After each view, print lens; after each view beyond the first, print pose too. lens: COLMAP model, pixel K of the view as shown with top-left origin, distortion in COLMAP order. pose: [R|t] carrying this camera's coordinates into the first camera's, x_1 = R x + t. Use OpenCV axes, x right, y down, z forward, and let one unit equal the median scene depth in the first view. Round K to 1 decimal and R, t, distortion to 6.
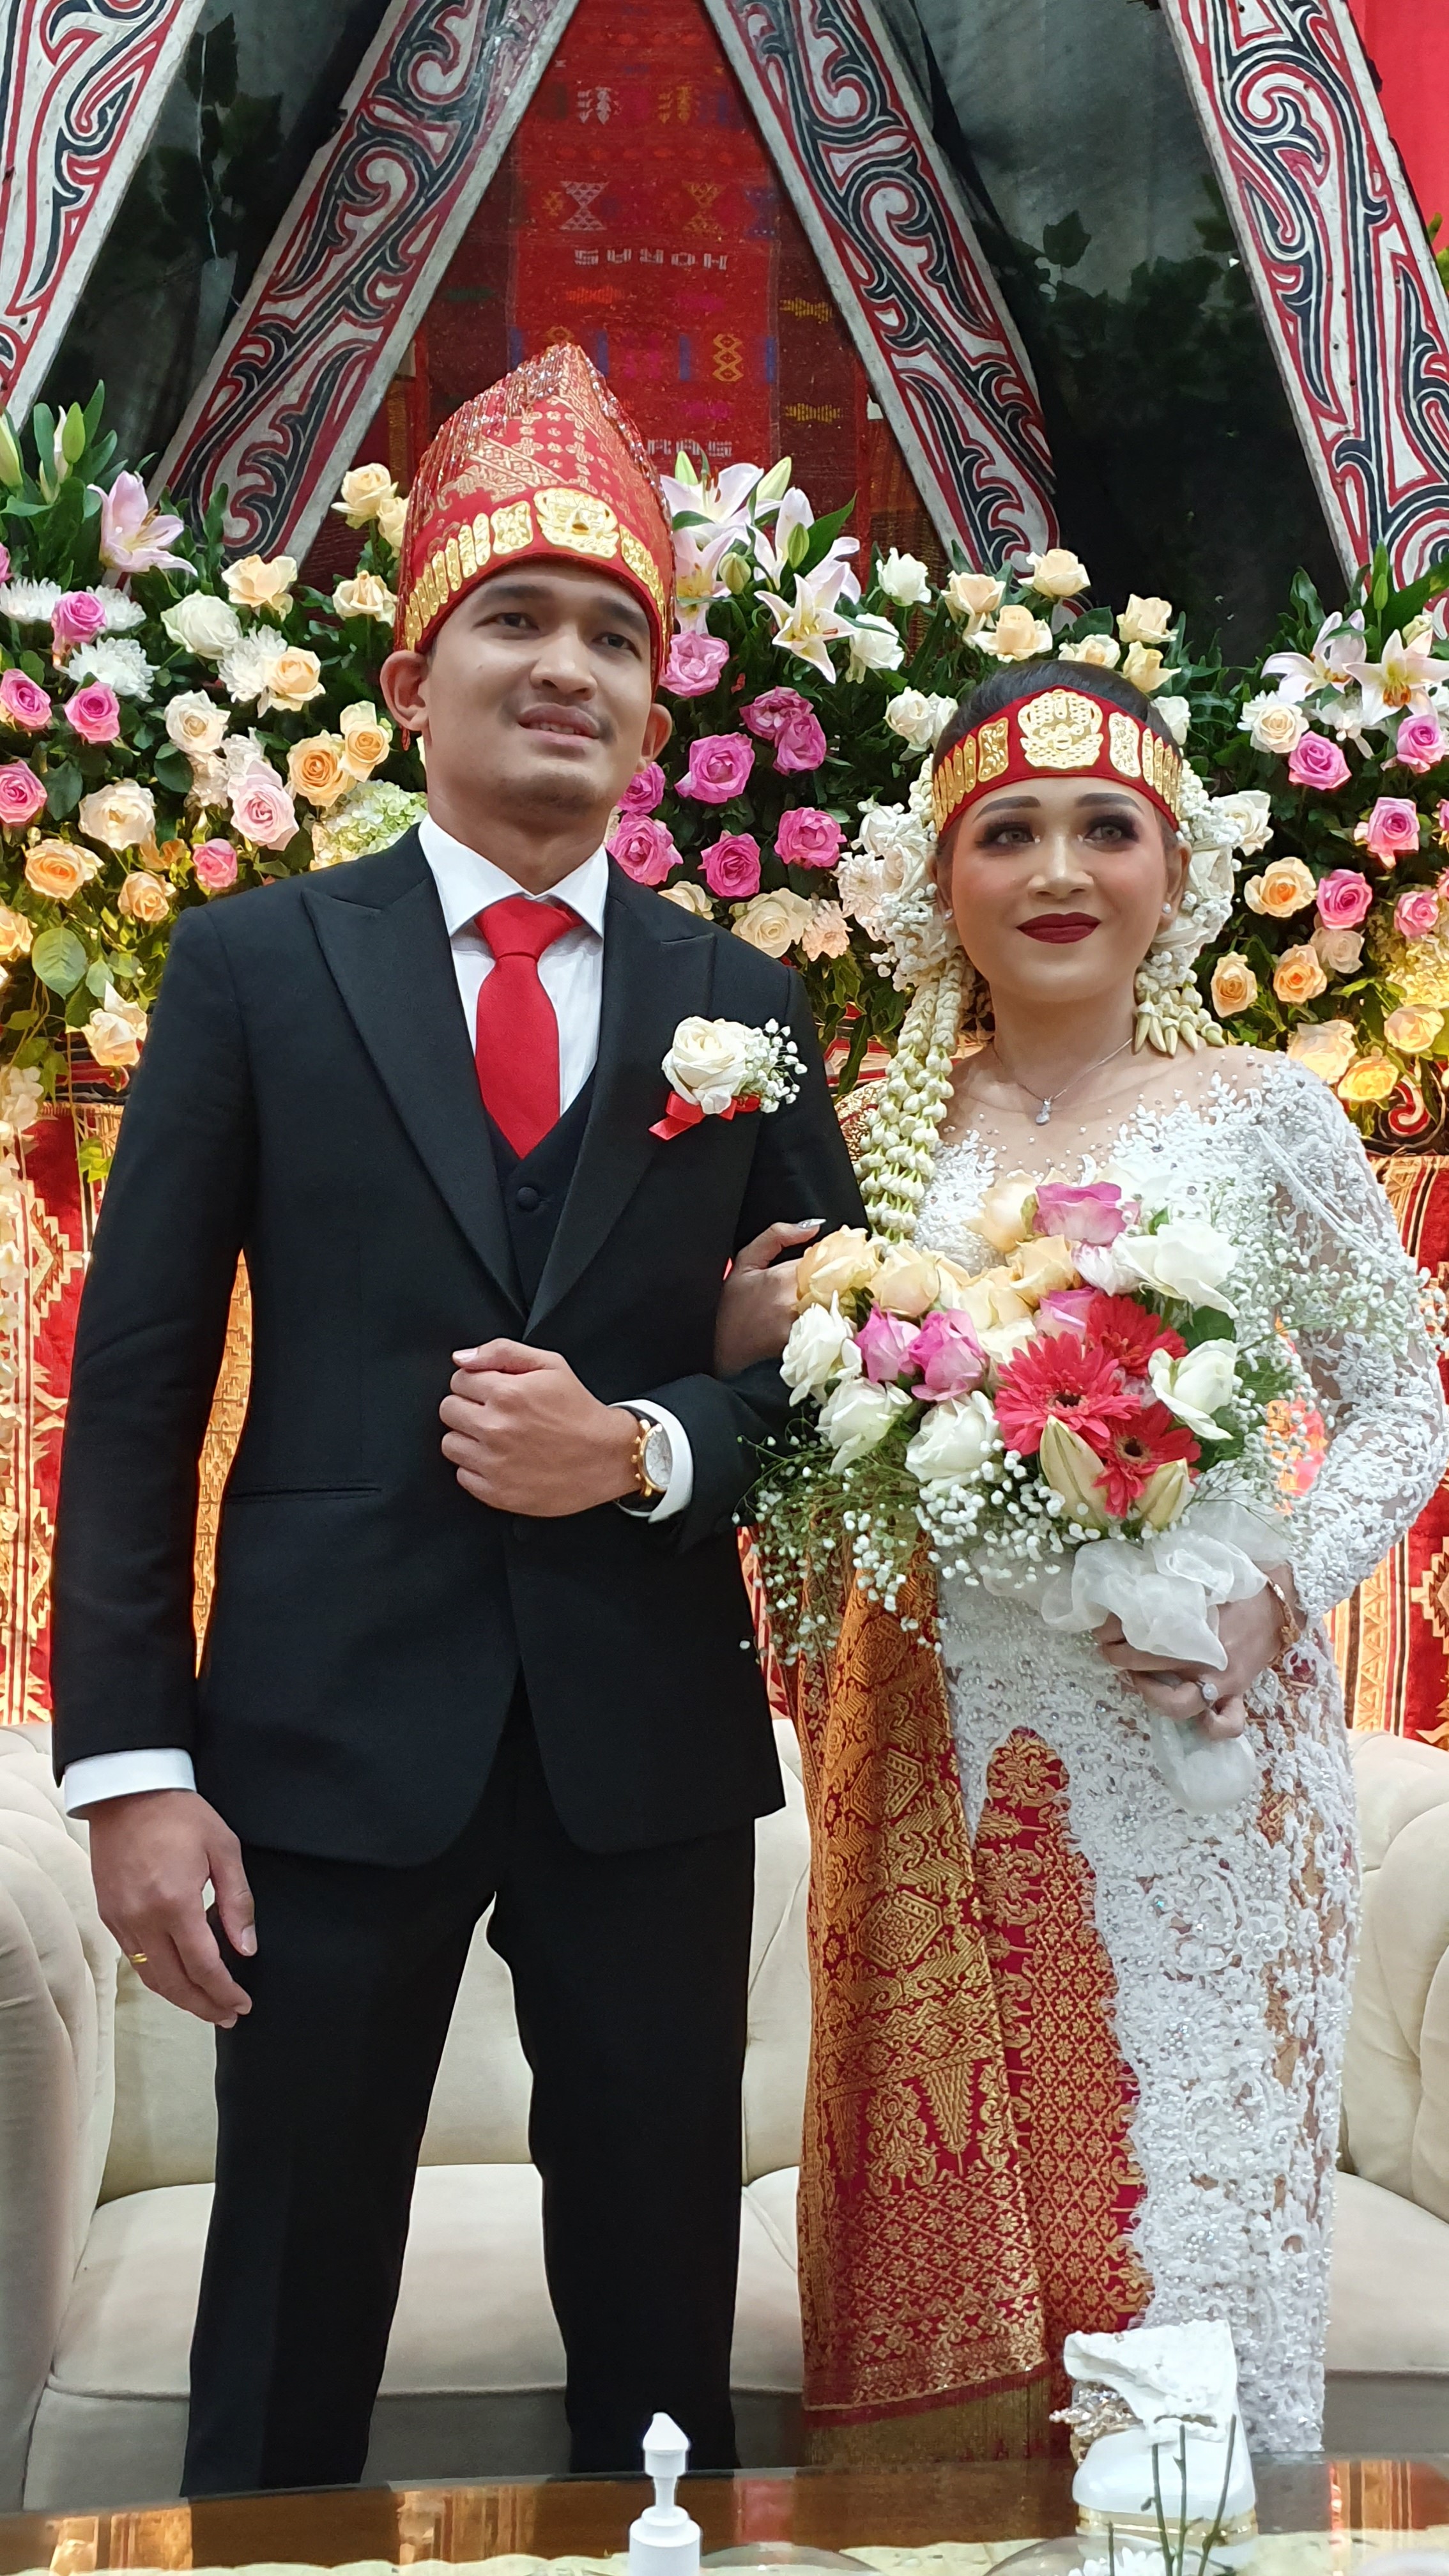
lens RADIAL K [[2509.4, 0, 727.5], [0, 2509.4, 1298.9], [0, 0, 1]] dist [-0.006103, 0.000000]
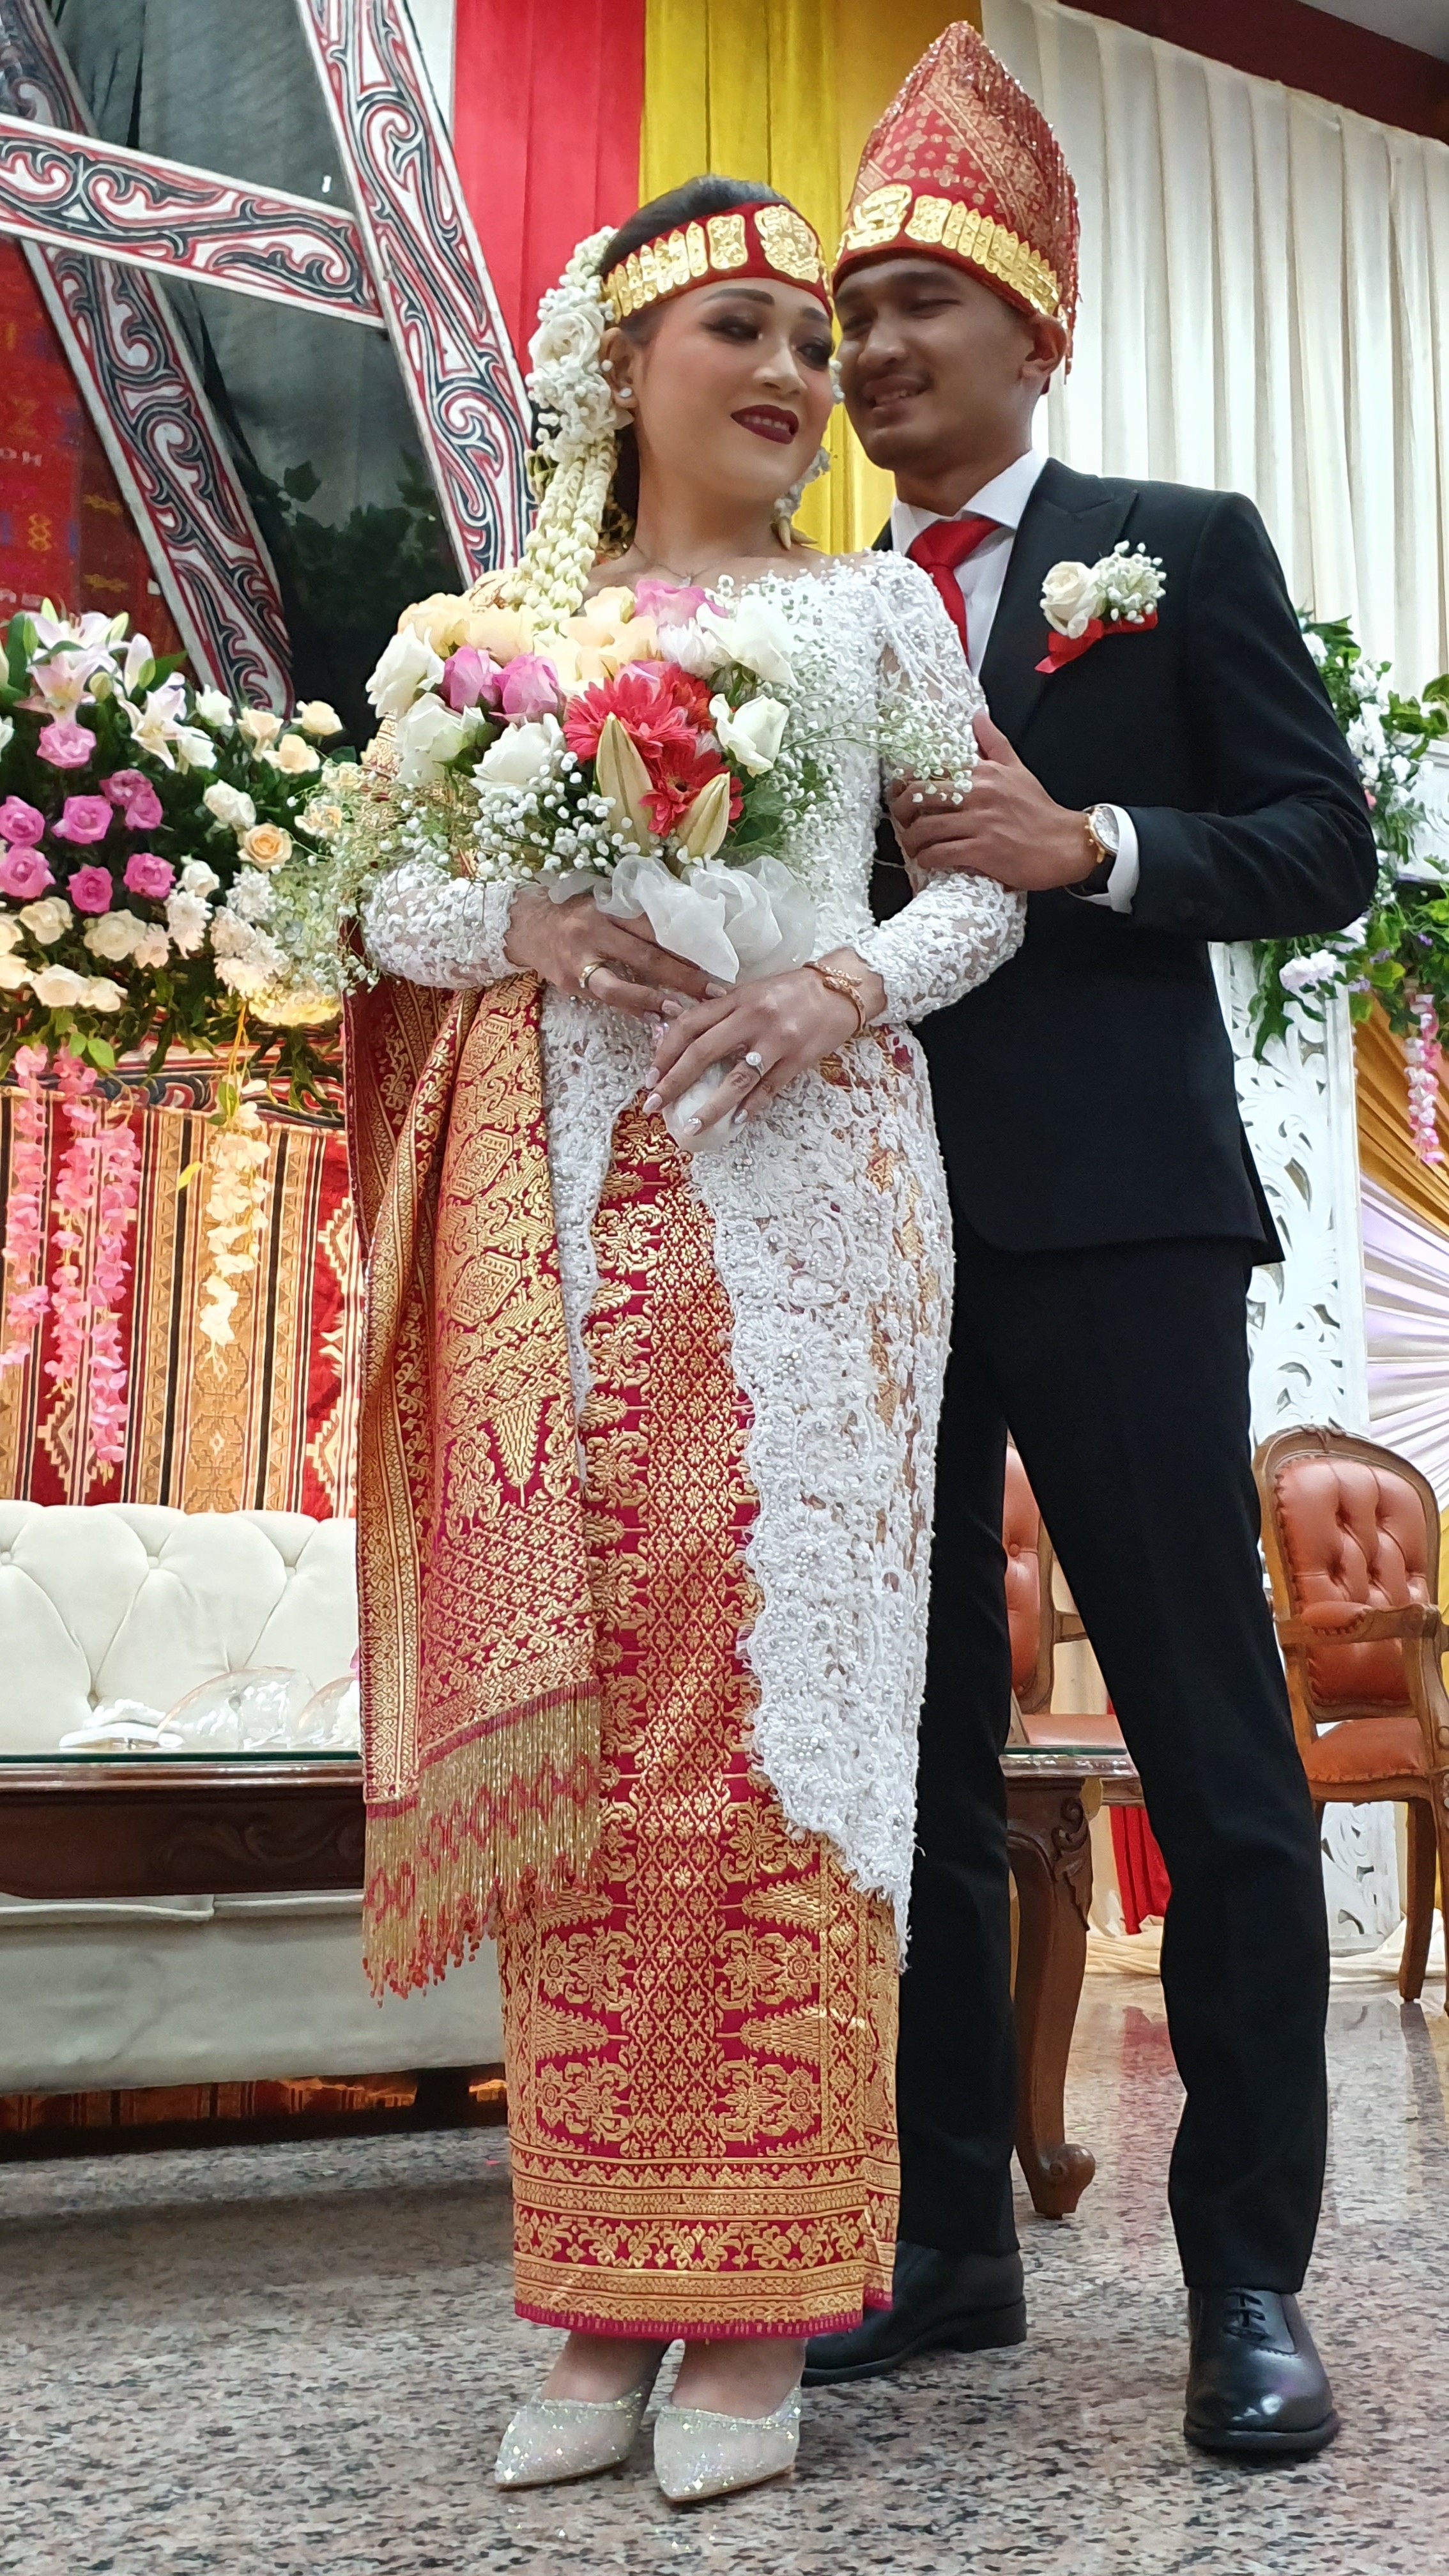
lens RADIAL K [[2509.4, 0, 750.4], [0, 2509.4, 1248.7], [0, 0, 1]] dist [-0.006103, 0.000000]
pose [[0.934502, 0.038333, 0.353887, -0.122867], [-0.005116, 0.995528, -0.094327, 0.135495], [-0.355920, 0.086338, 0.930519, -0.363390]]
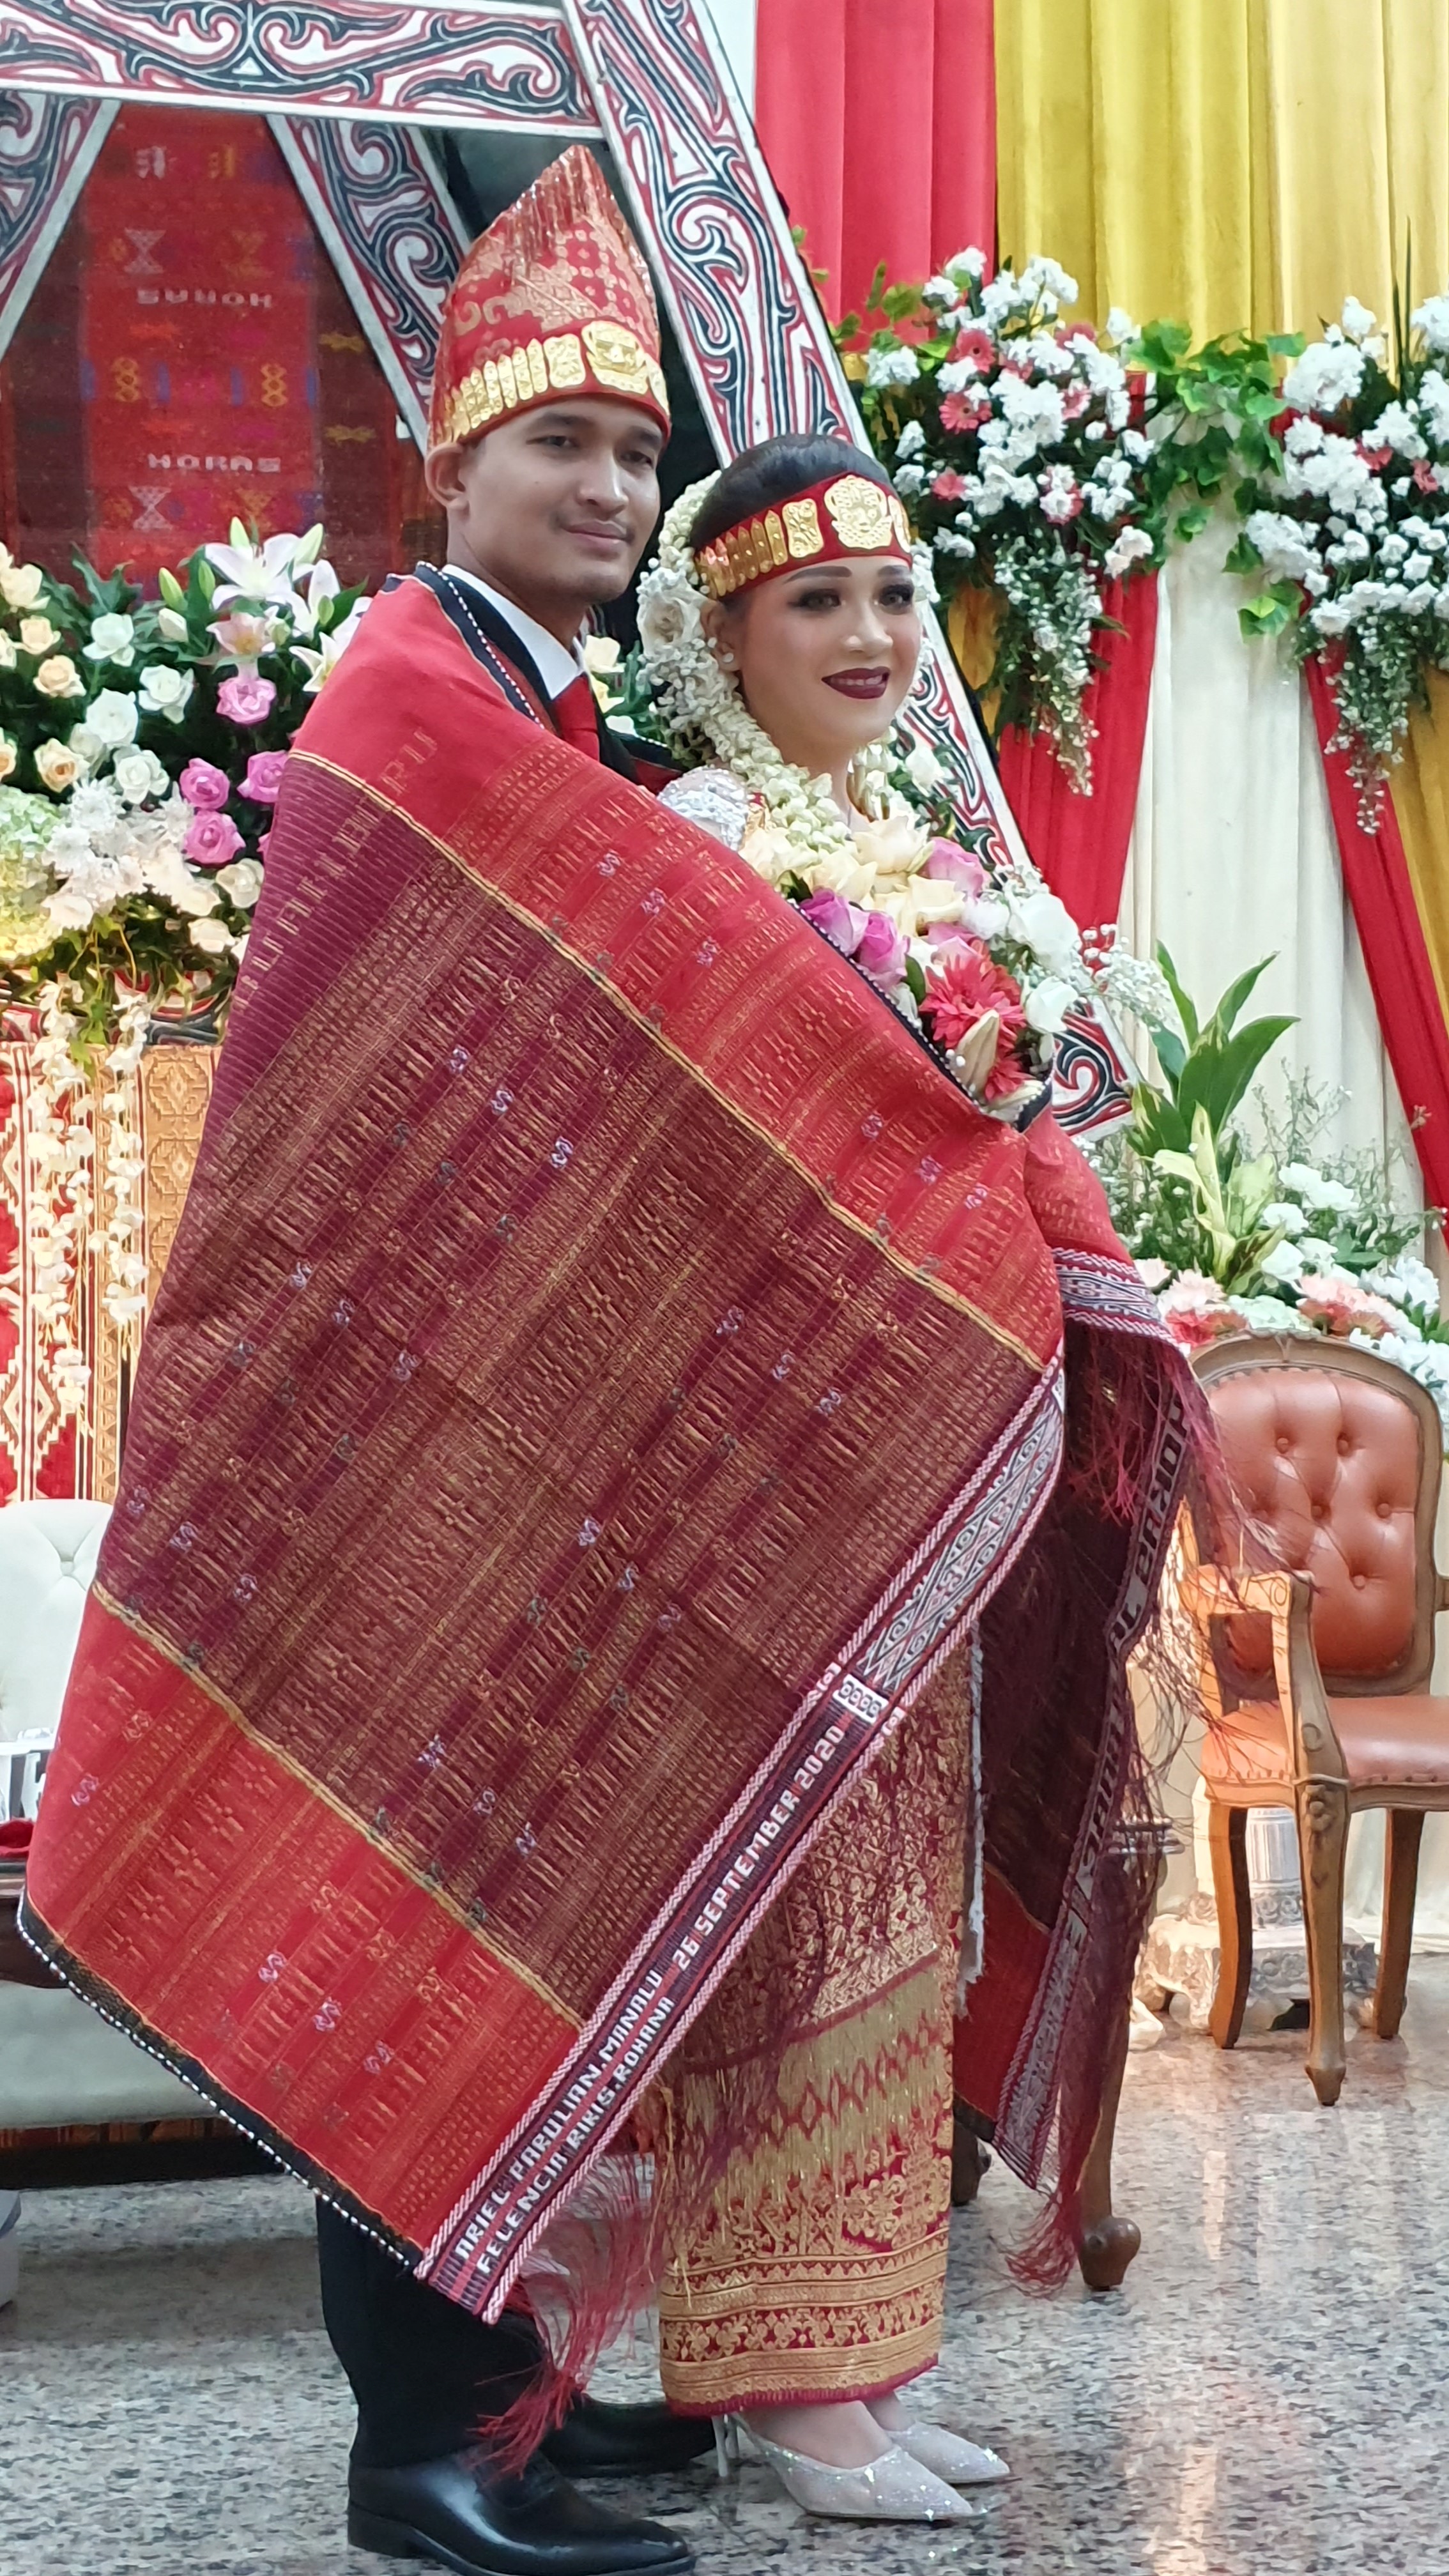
lens RADIAL K [[3253.3, 0, 707.7], [0, 3253.3, 1234.2], [0, 0, 1]] dist [0.012967, 0.000000]
pose [[0.992722, -0.021814, 0.118436, 0.015130], [0.023490, 0.999642, -0.012775, 0.049327], [-0.118115, 0.015464, 0.992880, -0.622032]]
